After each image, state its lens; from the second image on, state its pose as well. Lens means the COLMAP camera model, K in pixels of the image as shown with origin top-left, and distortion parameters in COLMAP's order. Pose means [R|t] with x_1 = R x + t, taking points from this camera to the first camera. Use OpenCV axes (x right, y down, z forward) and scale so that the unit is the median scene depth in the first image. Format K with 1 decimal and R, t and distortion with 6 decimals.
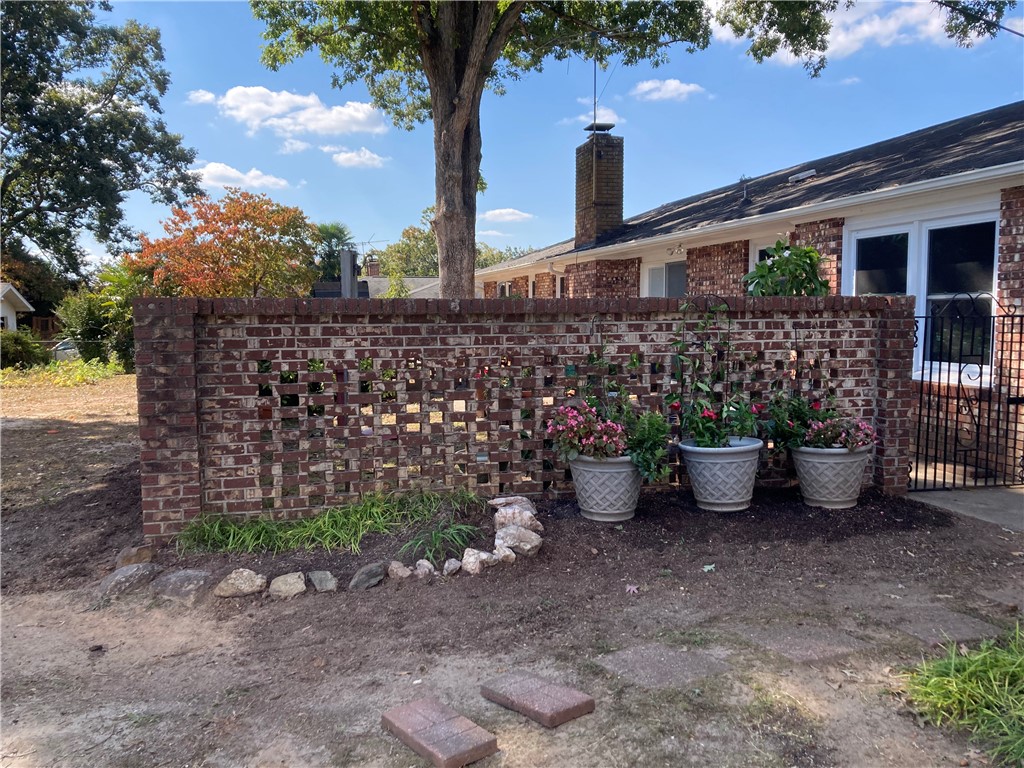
lens RADIAL K [[835.1, 0, 513.1], [0, 835.1, 383.9], [0, 0, 1]] dist [0.053456, -0.034393]
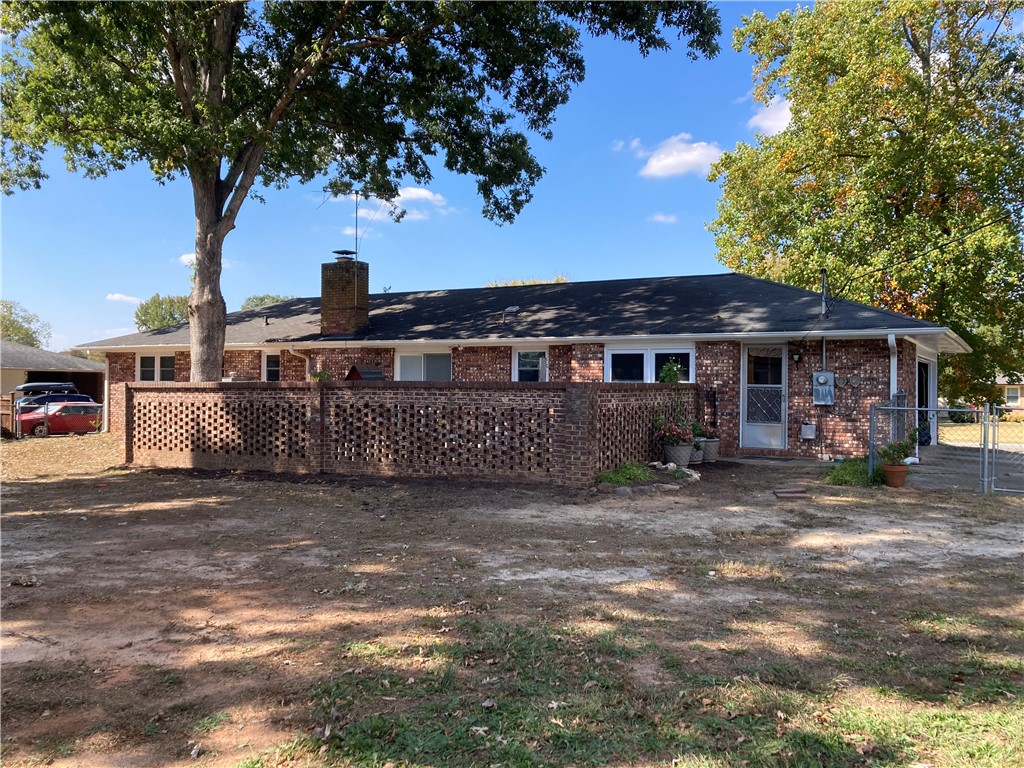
lens RADIAL K [[835.1, 0, 512.2], [0, 835.1, 386.6], [0, 0, 1]] dist [0.053456, -0.034393]
pose [[0.716900, 0.010708, 0.697094, -0.711224], [0.045630, 0.997018, -0.062241, 0.017610], [-0.695681, 0.076429, 0.714273, -0.186396]]
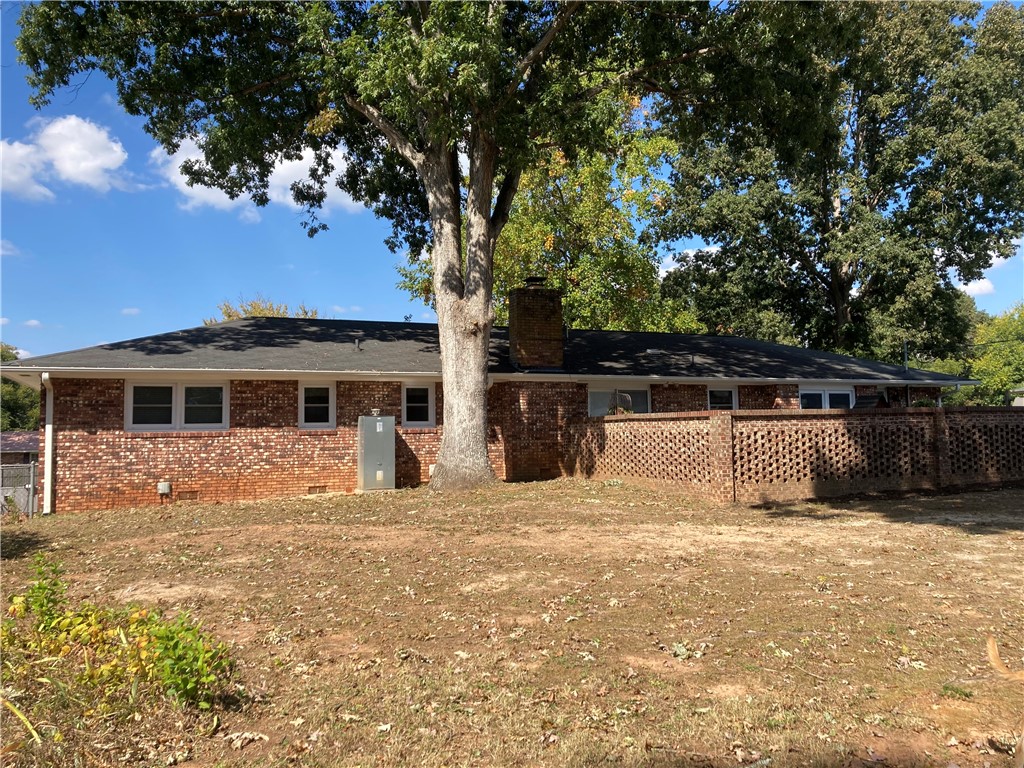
lens RADIAL K [[835.1, 0, 519.5], [0, 835.1, 375.7], [0, 0, 1]] dist [0.053456, -0.034393]
pose [[-0.128370, 0.085288, 0.988052, -1.227673], [0.103056, 0.992049, -0.072244, -0.071760], [-0.986357, 0.092551, -0.136139, 1.287567]]
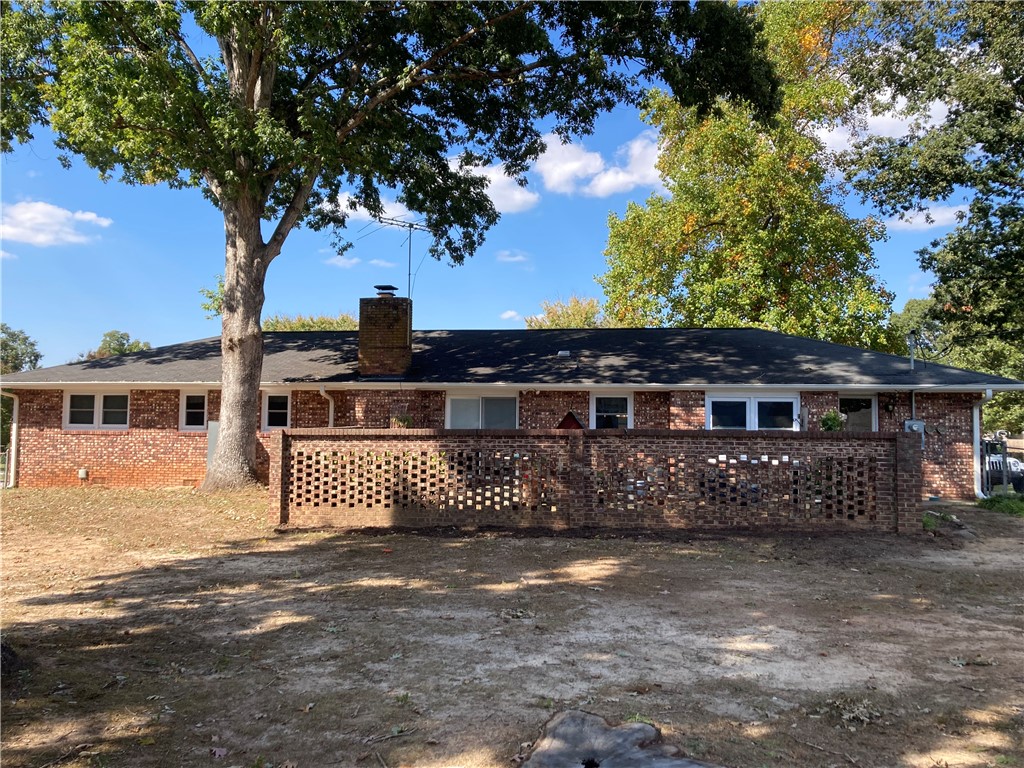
lens RADIAL K [[835.1, 0, 504.0], [0, 835.1, 376.8], [0, 0, 1]] dist [0.053456, -0.034393]
pose [[0.439088, 0.065440, 0.896057, -1.036745], [0.061497, 0.992816, -0.102641, -0.024461], [-0.896337, 0.100173, 0.431909, 0.304677]]
